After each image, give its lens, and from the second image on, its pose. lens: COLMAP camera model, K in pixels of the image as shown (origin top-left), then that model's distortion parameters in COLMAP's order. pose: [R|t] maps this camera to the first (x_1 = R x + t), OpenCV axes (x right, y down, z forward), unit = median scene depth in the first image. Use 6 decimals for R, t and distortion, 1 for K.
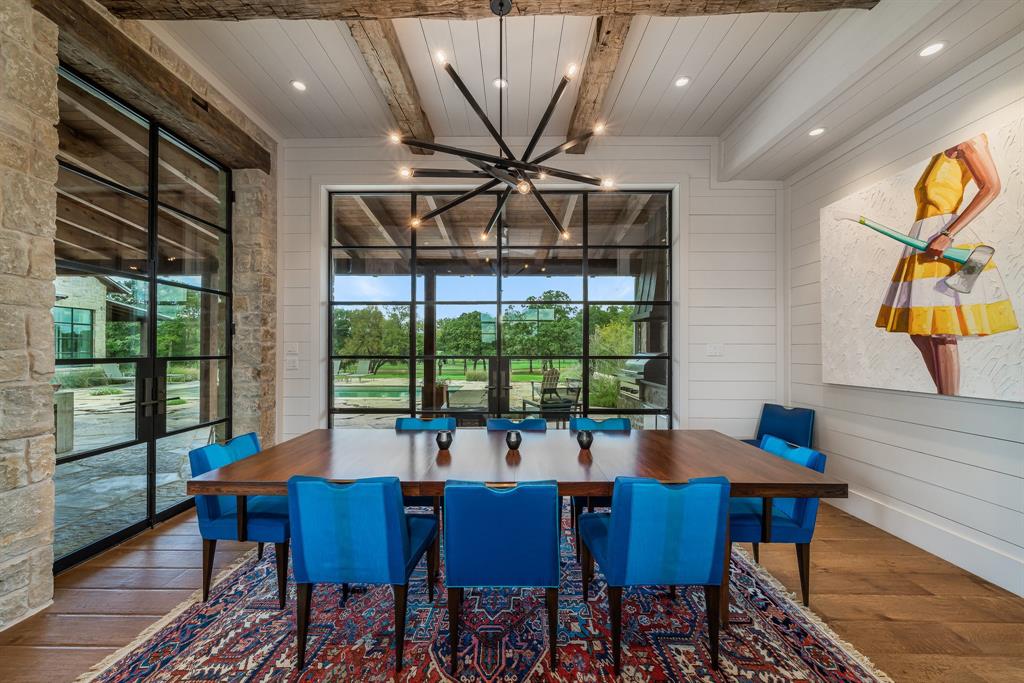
lens RADIAL K [[387.6, 0, 513.1], [0, 387.6, 346.3], [0, 0, 1]] dist [0.001580, 0.000201]
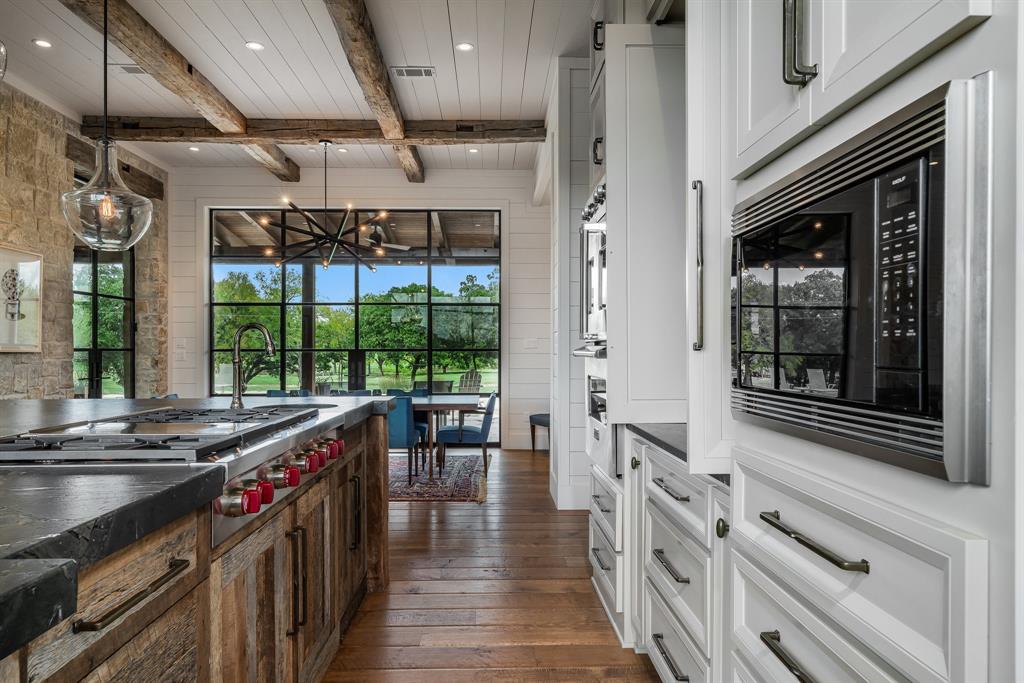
lens RADIAL K [[703.9, 0, 510.1], [0, 703.9, 348.2], [0, 0, 1]] dist [0.000372, 0.000769]
pose [[0.999758, -0.002089, 0.021913, 0.490834], [0.001952, 0.999978, 0.006282, 0.012883], [-0.021926, -0.006238, 0.999740, -1.465838]]
